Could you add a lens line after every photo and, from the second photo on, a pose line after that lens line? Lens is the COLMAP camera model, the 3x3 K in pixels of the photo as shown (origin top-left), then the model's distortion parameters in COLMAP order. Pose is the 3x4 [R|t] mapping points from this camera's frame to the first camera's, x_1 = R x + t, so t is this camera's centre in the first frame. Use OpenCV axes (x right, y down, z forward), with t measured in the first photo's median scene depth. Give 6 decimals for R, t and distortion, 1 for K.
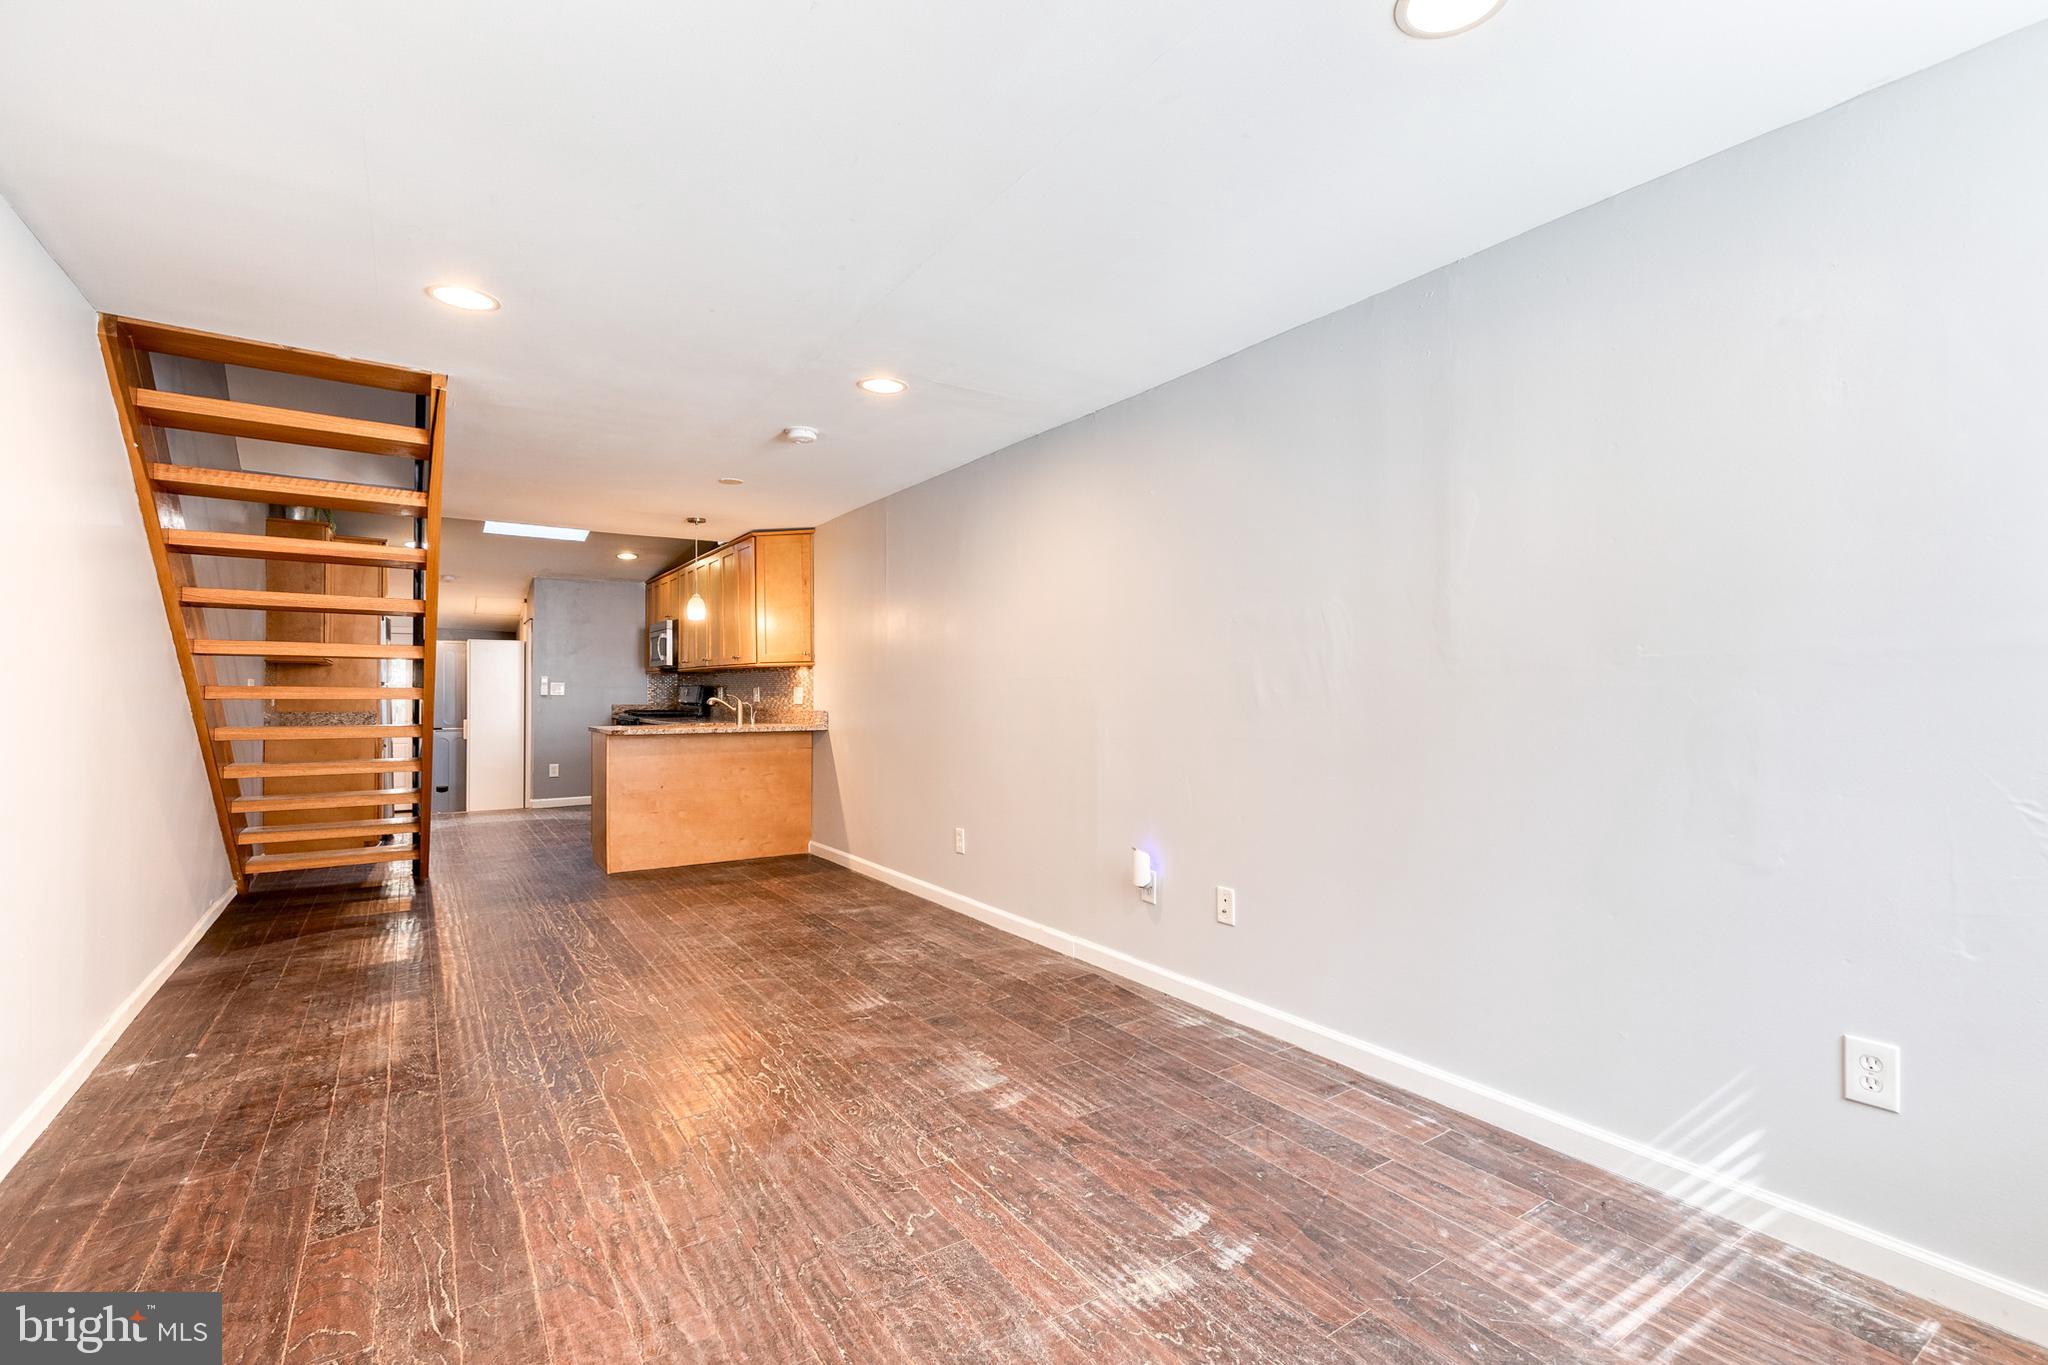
lens RADIAL K [[928.1, 0, 1043.8], [0, 928.1, 683.0], [0, 0, 1]] dist [0.013134, -0.000177]
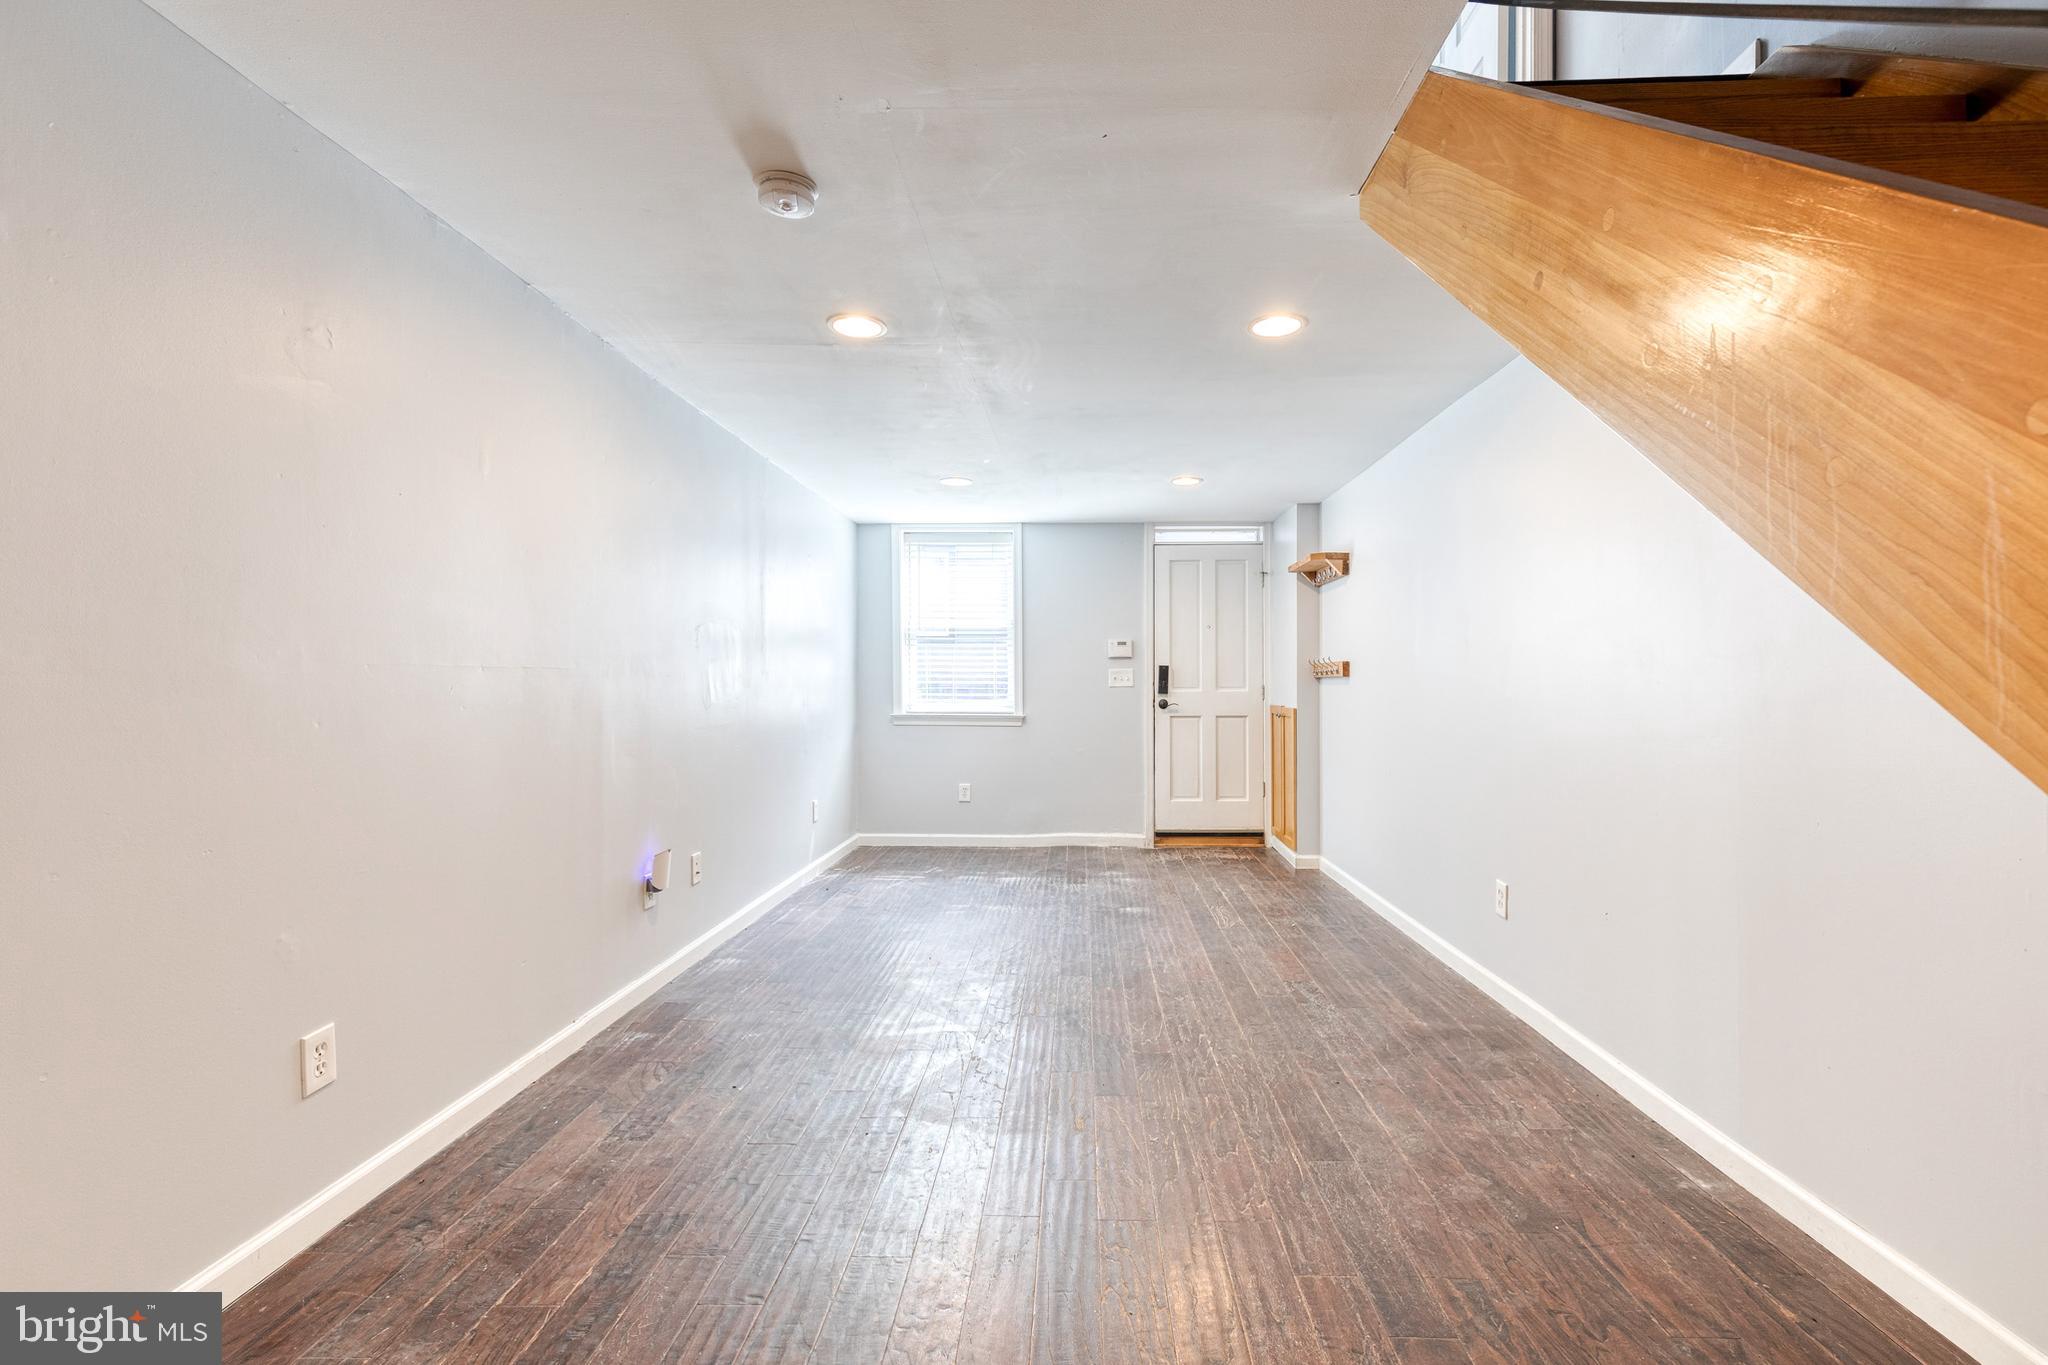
lens RADIAL K [[922.8, 0, 1057.0], [0, 922.8, 685.8], [0, 0, 1]] dist [0.003806, -0.000254]
pose [[-0.813148, 0.002950, 0.582050, -0.881506], [-0.002189, 0.999965, -0.008126, 0.013677], [-0.582053, -0.007882, -0.813112, 1.712460]]
